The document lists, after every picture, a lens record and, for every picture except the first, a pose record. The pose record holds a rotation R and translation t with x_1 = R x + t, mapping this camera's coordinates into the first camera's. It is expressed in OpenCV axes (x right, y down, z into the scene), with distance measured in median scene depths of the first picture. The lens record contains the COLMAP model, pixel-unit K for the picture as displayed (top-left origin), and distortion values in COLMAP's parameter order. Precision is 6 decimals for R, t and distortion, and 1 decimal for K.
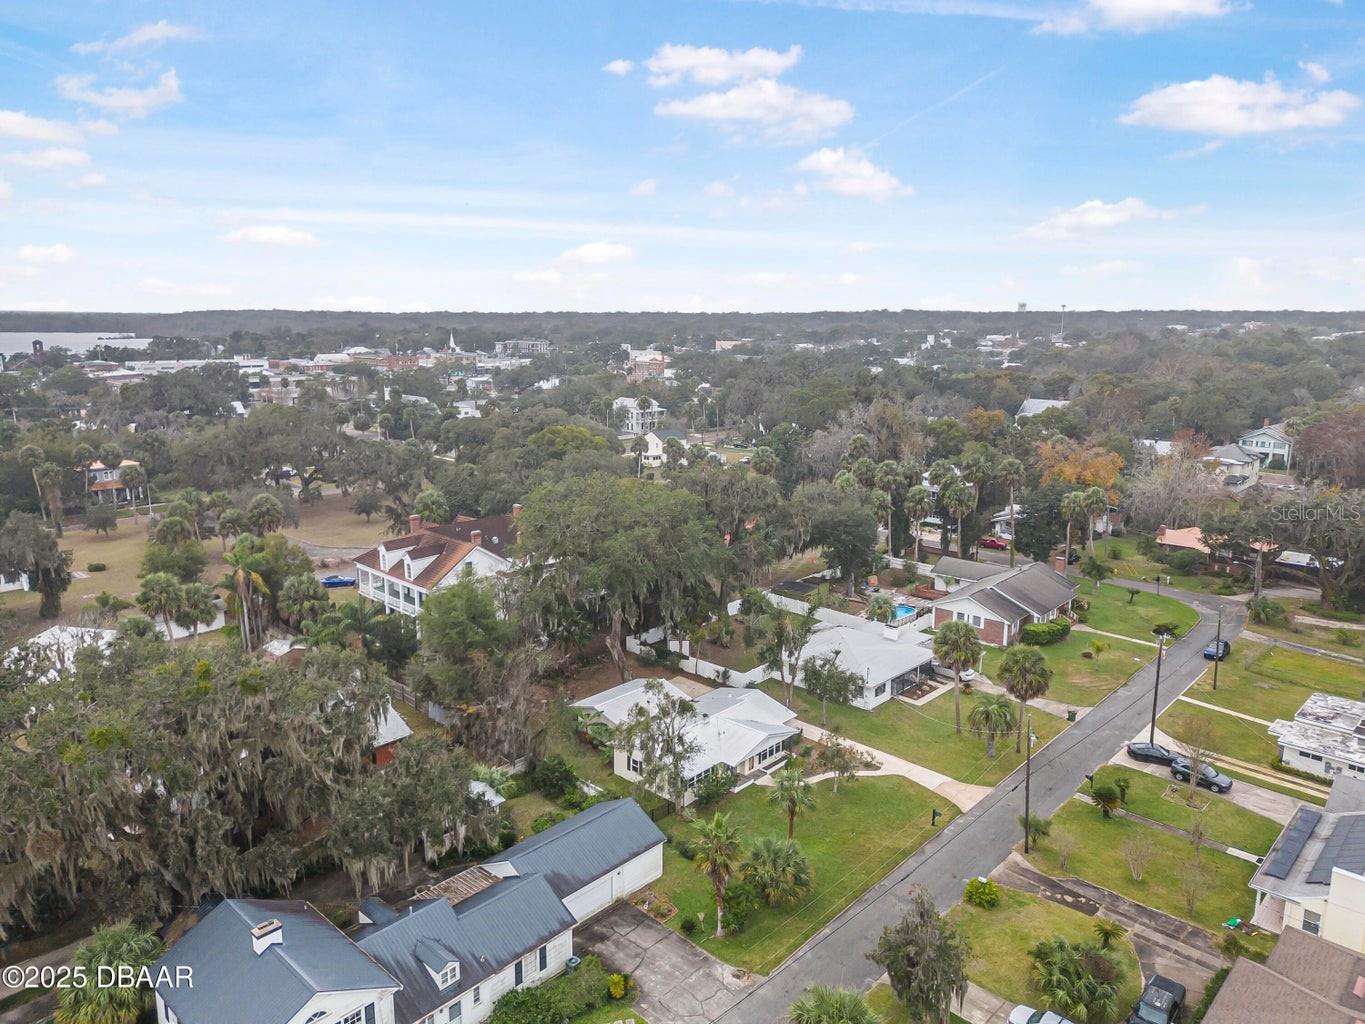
lens RADIAL K [[965.2, 0, 682.5], [0, 965.2, 512.0], [0, 0, 1]] dist [-0.001657, 0.001130]
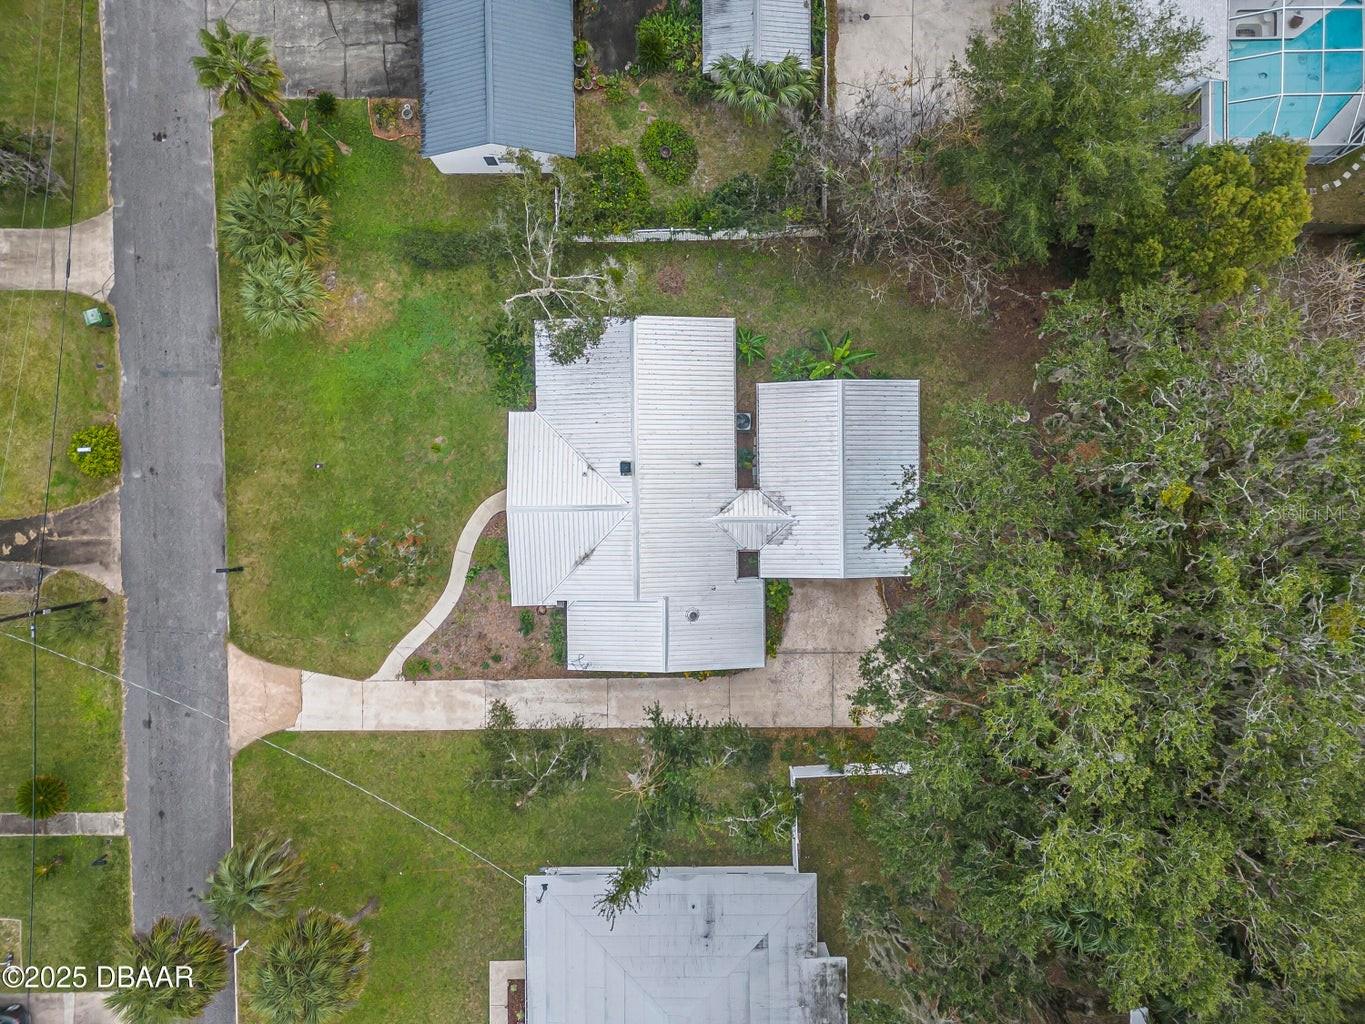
lens RADIAL K [[965.2, 0, 682.5], [0, 965.2, 512.0], [0, 0, 1]] dist [-0.001657, 0.001130]
pose [[-0.734170, 0.678872, -0.011313, 0.019965], [-0.152712, -0.148869, 0.976994, -0.322536], [0.661569, 0.719007, 0.212967, 0.931953]]
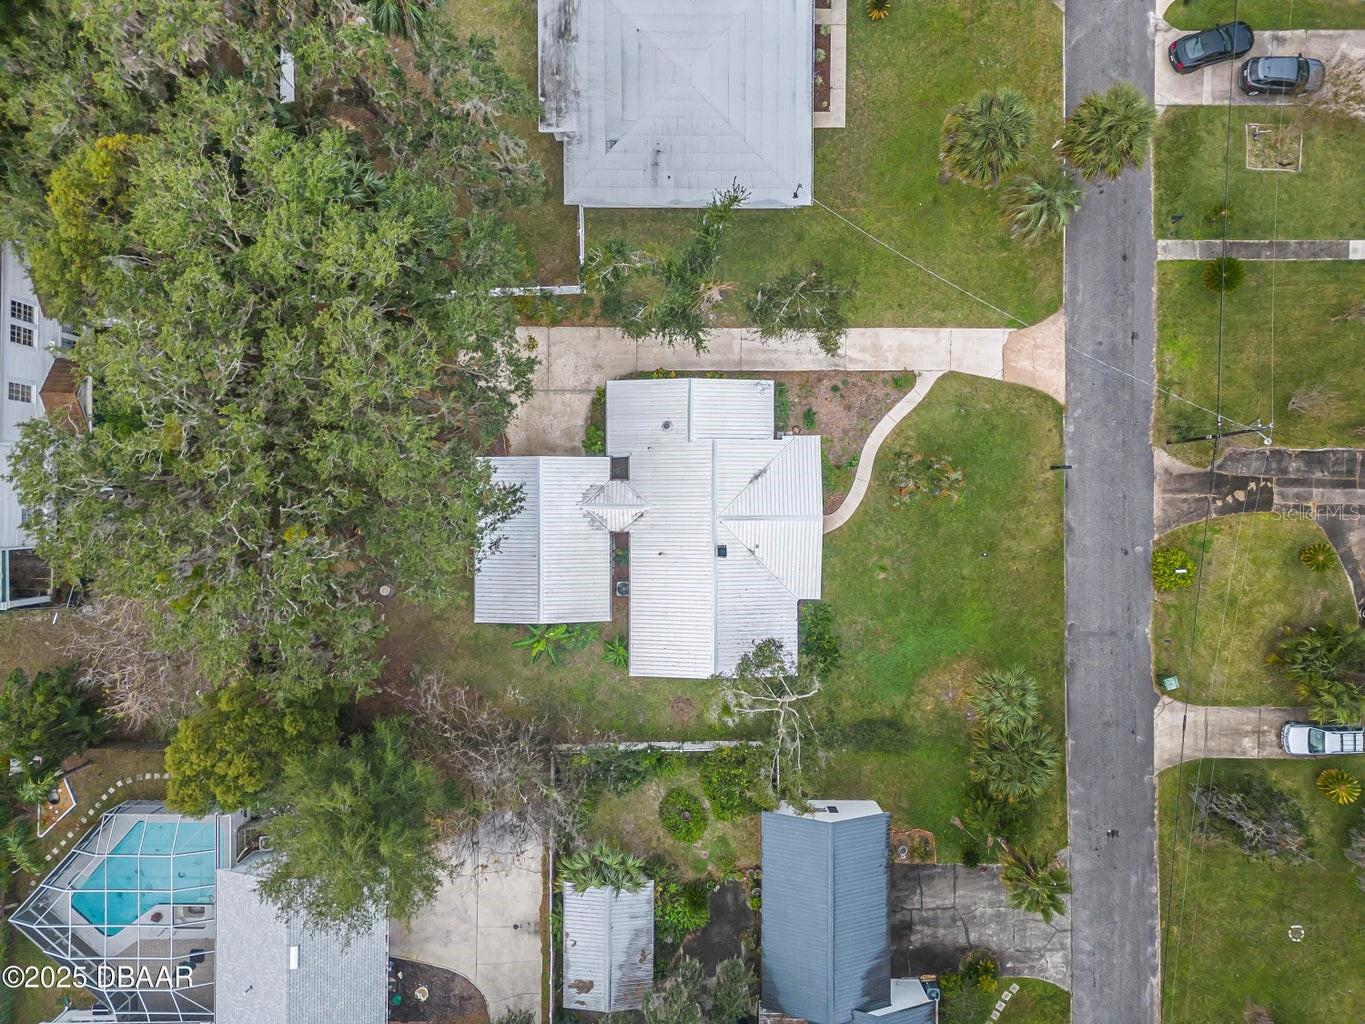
lens RADIAL K [[965.2, 0, 682.5], [0, 965.2, 512.0], [0, 0, 1]] dist [-0.001657, 0.001130]
pose [[0.741669, -0.670274, -0.025696, 0.035083], [0.149708, 0.128069, 0.980401, -0.424322], [-0.653846, -0.730979, 0.195331, 0.918982]]
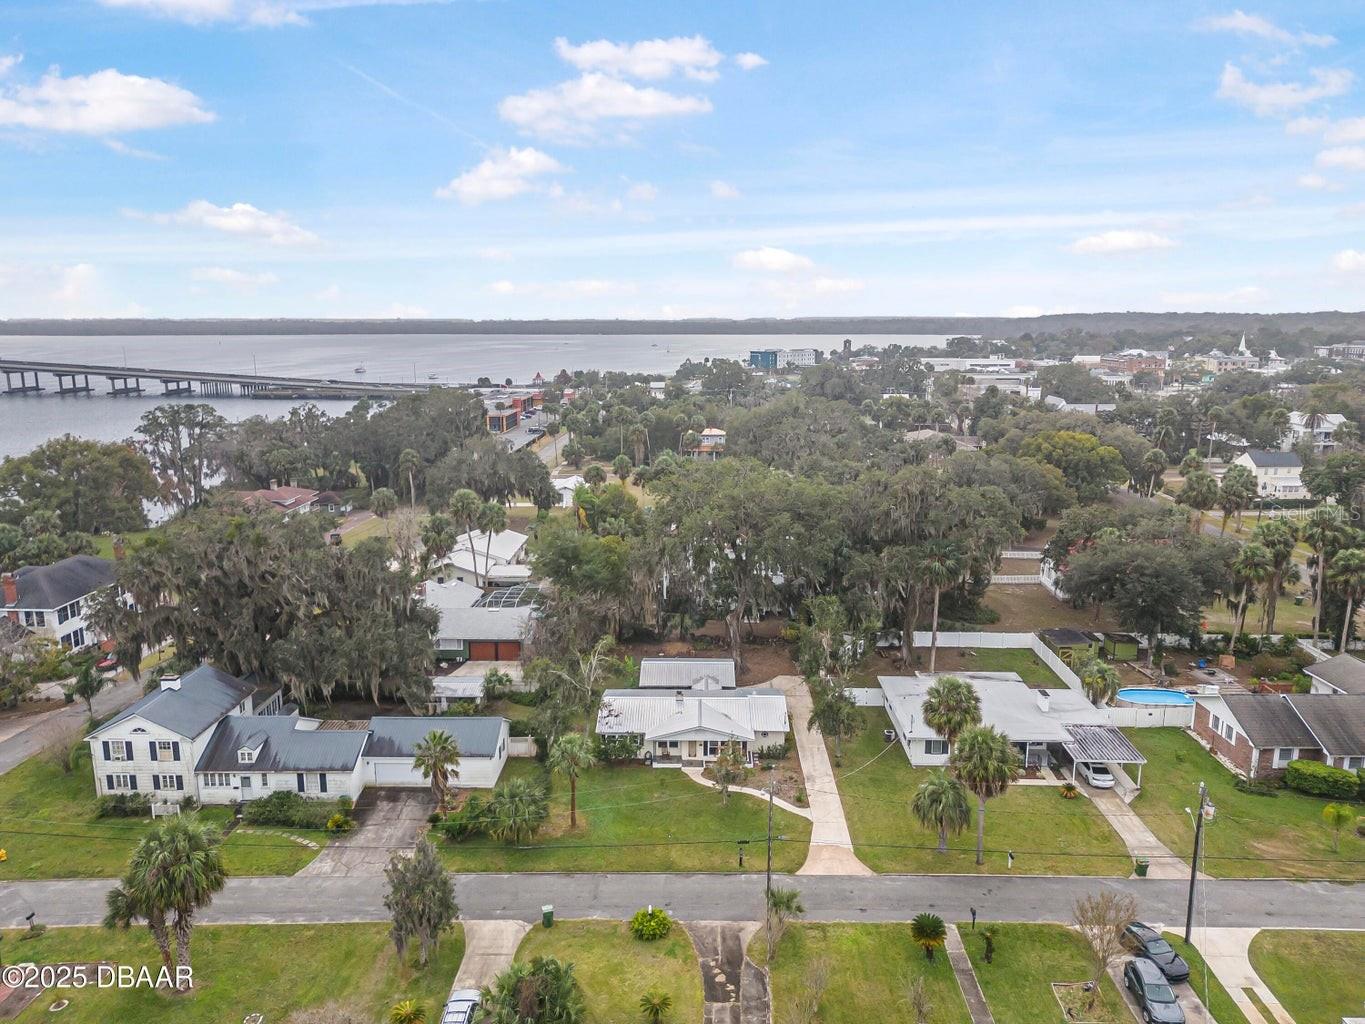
lens RADIAL K [[929.8, 0, 682.5], [0, 929.8, 512.0], [0, 0, 1]] dist [-0.001379, 0.000221]
pose [[0.656074, 0.140470, -0.741509, 0.753720], [-0.137643, 0.988318, 0.065441, -0.052737], [0.742039, 0.059129, 0.667744, 0.315012]]
